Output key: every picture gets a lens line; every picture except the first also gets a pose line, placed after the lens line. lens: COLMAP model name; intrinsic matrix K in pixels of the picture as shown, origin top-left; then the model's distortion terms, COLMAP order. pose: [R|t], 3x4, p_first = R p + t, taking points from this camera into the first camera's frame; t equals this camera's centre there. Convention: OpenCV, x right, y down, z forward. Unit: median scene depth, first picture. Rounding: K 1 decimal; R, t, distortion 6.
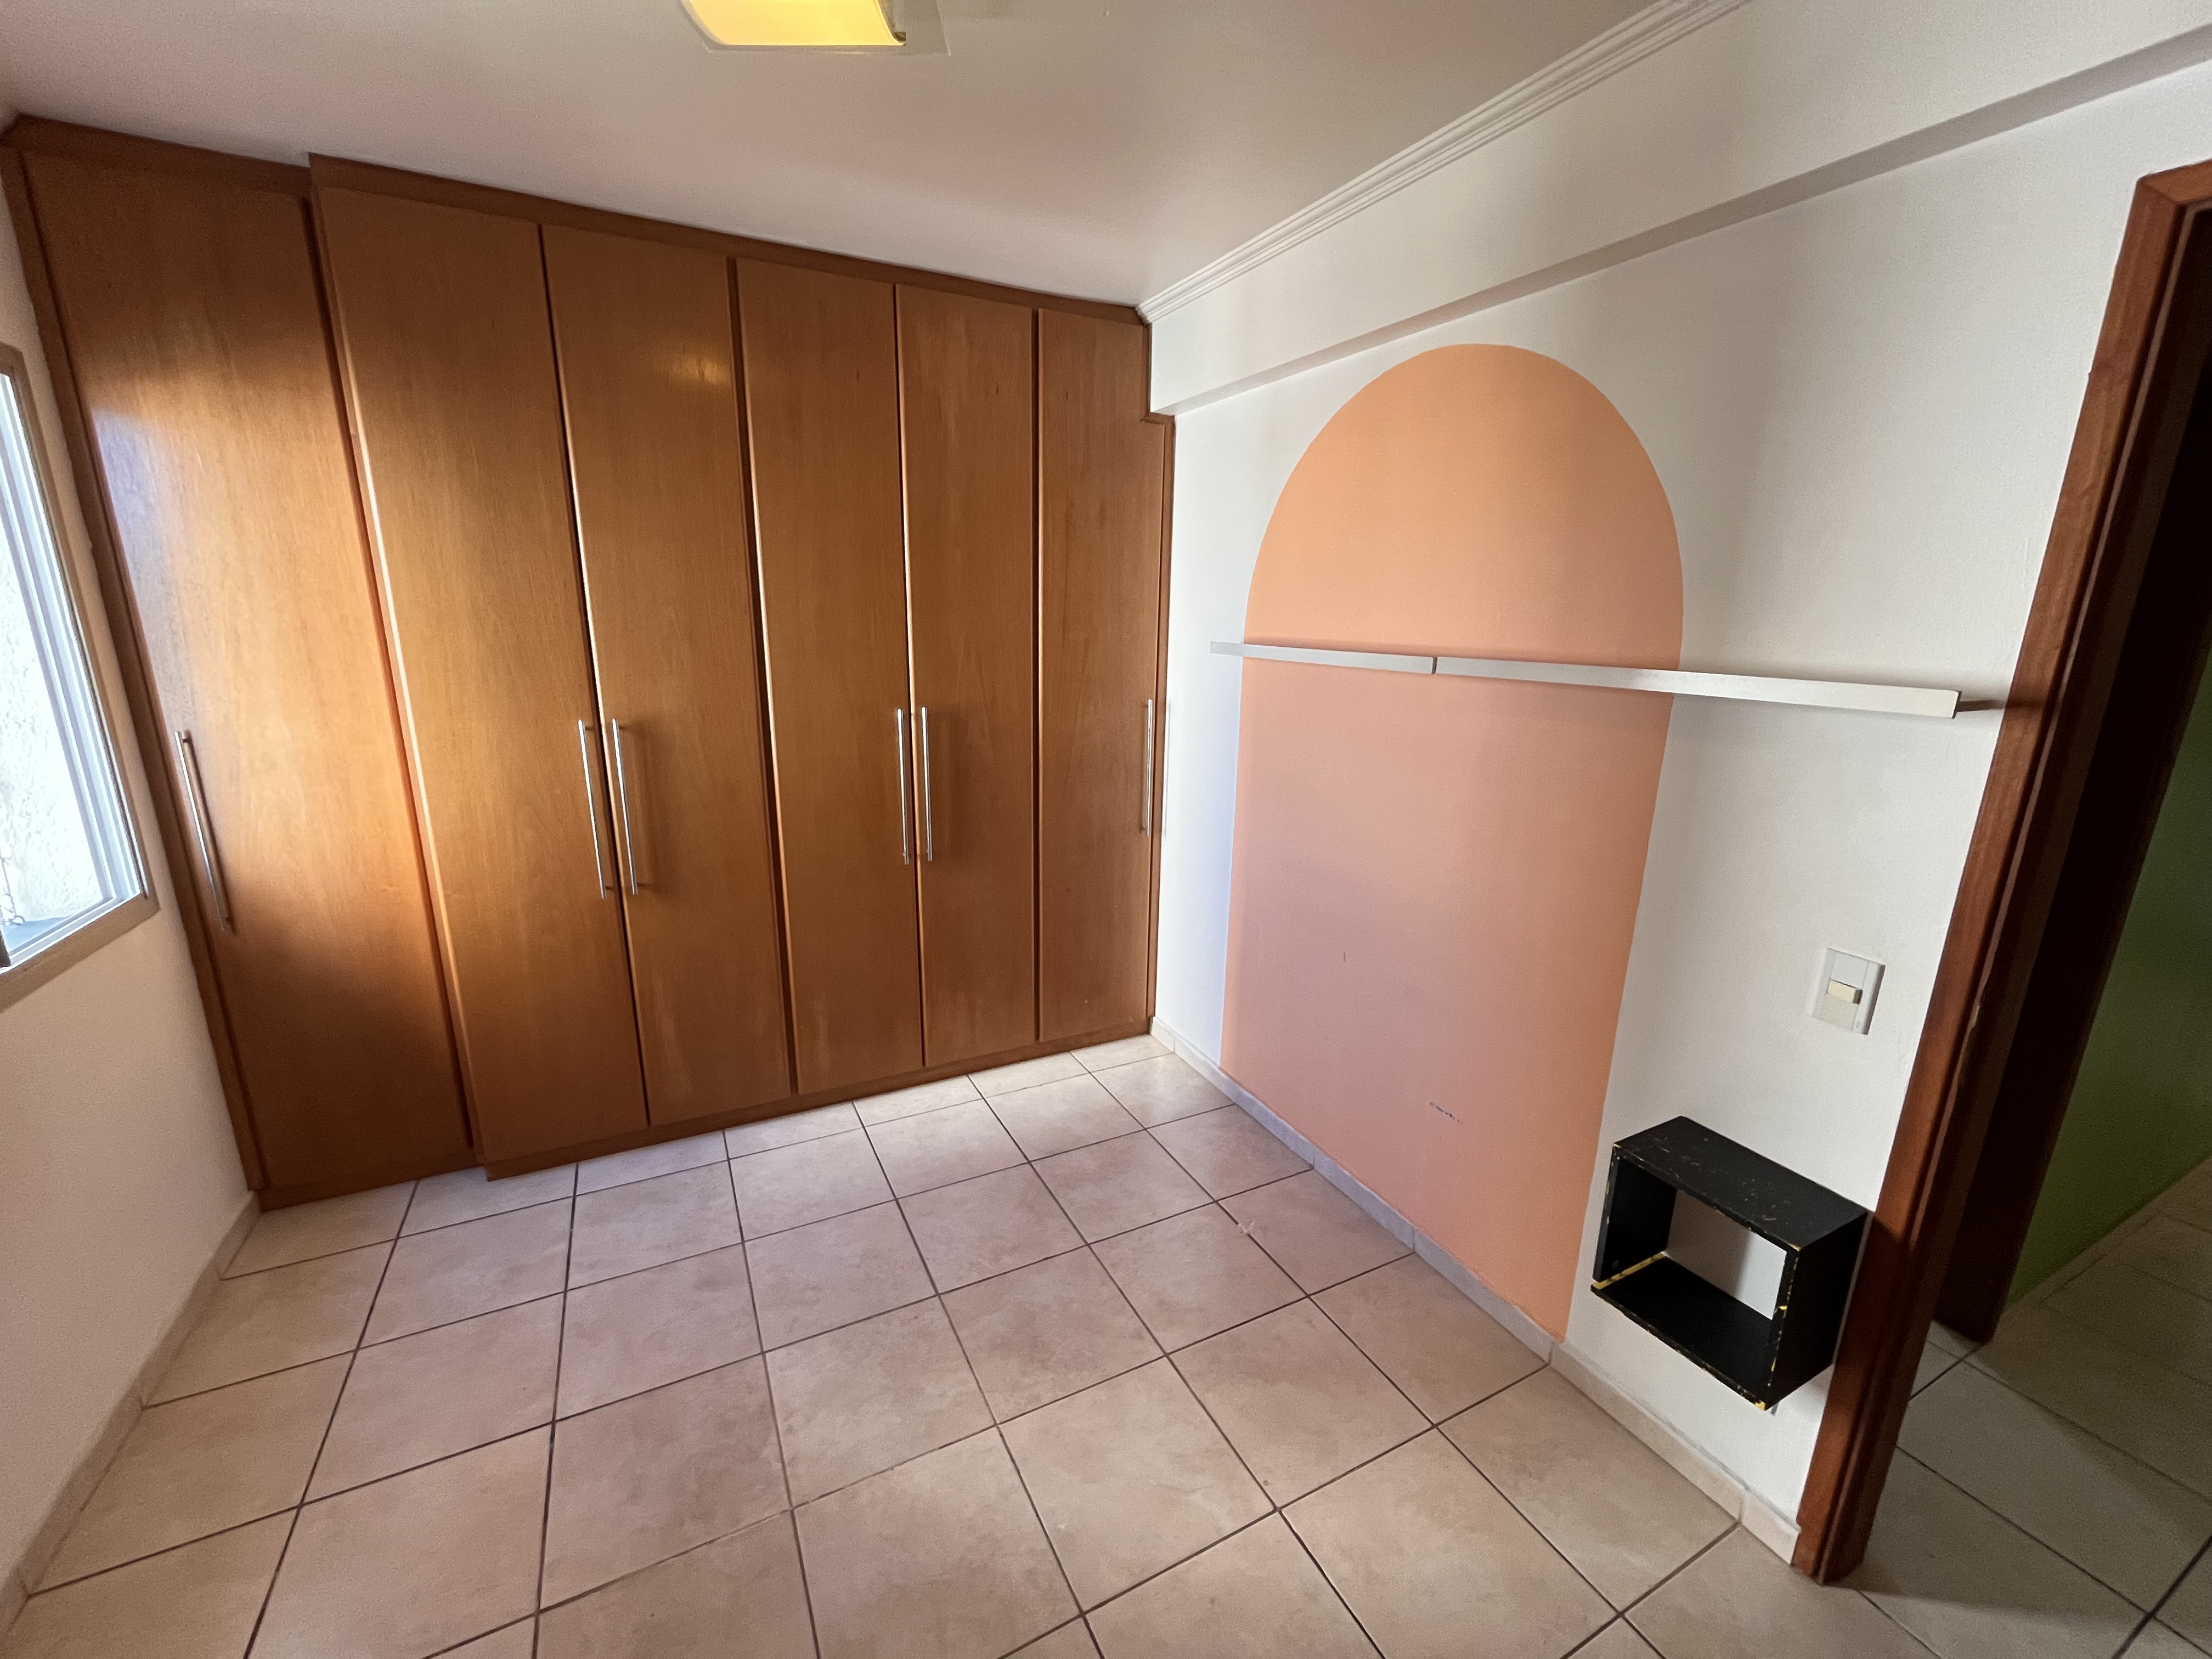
lens RADIAL K [[896.9, 0, 1103.2], [0, 896.9, 833.7], [0, 0, 1]] dist [-0.000876, -0.000021]
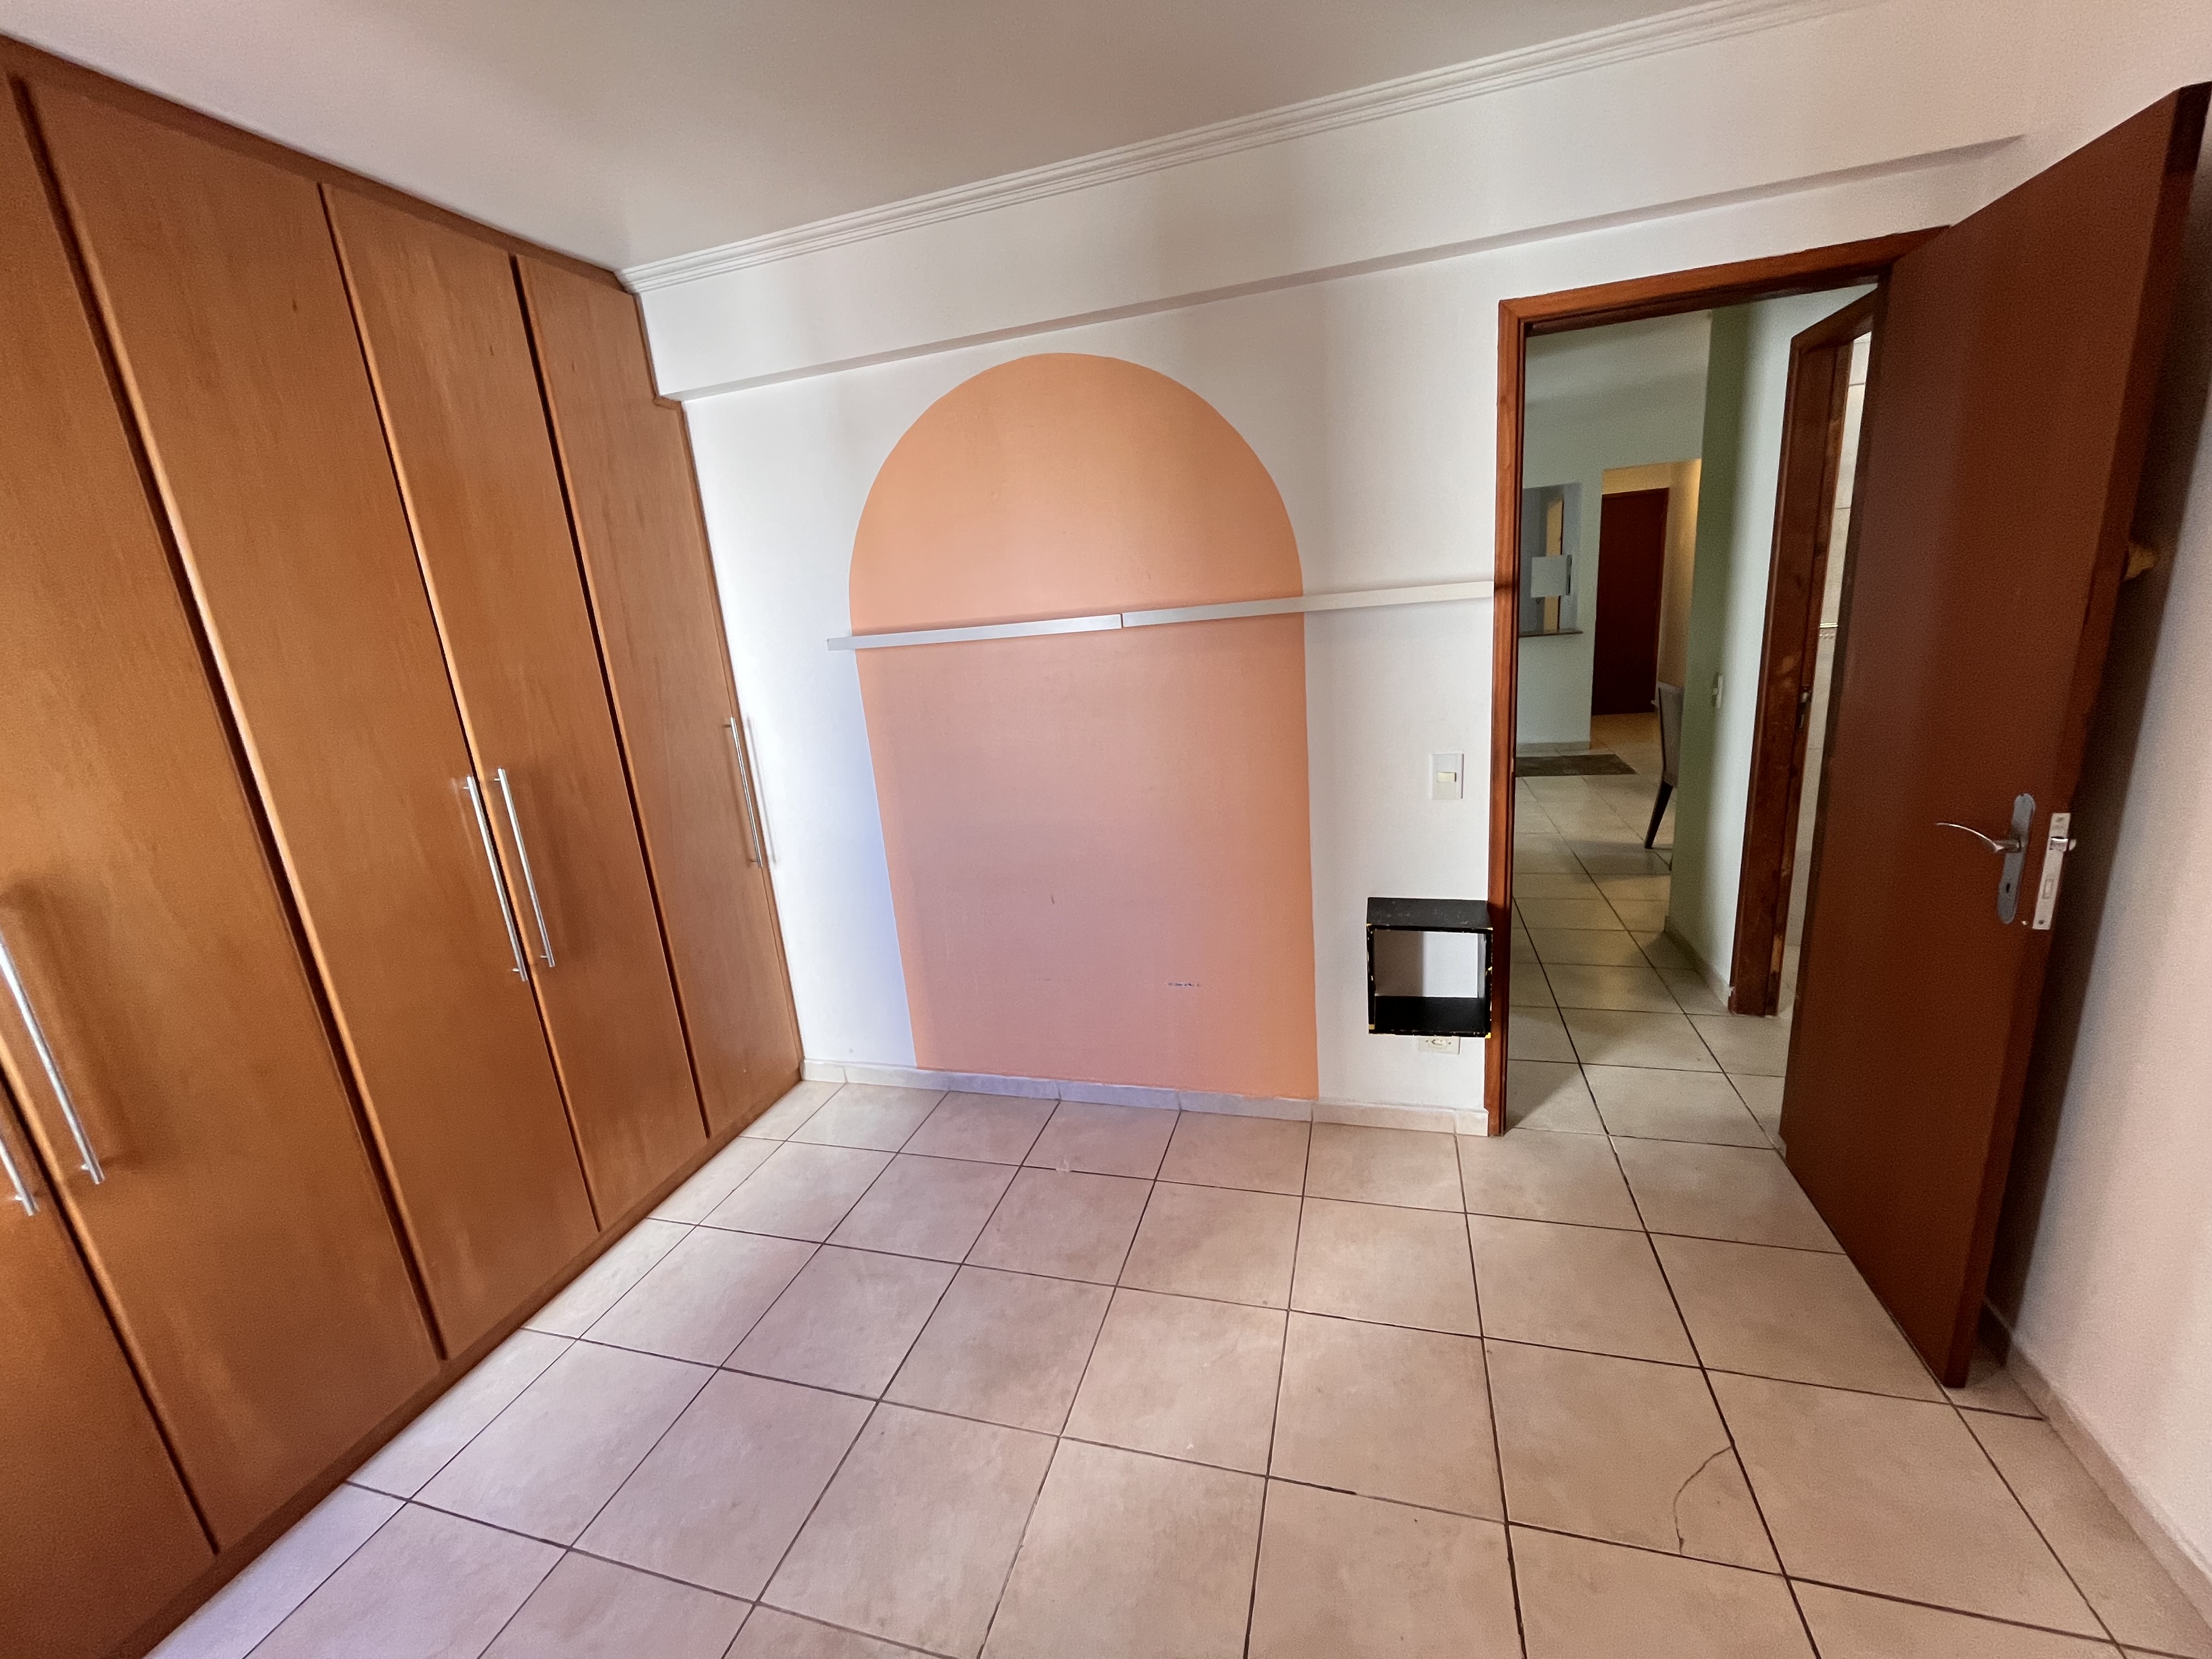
lens RADIAL K [[896.9, 0, 1103.2], [0, 896.9, 833.7], [0, 0, 1]] dist [-0.000876, -0.000021]
pose [[0.687165, -0.255785, 0.679983, -0.463239], [0.270214, 0.958807, 0.087601, -0.023034], [-0.674380, 0.123545, 0.727976, 0.156251]]
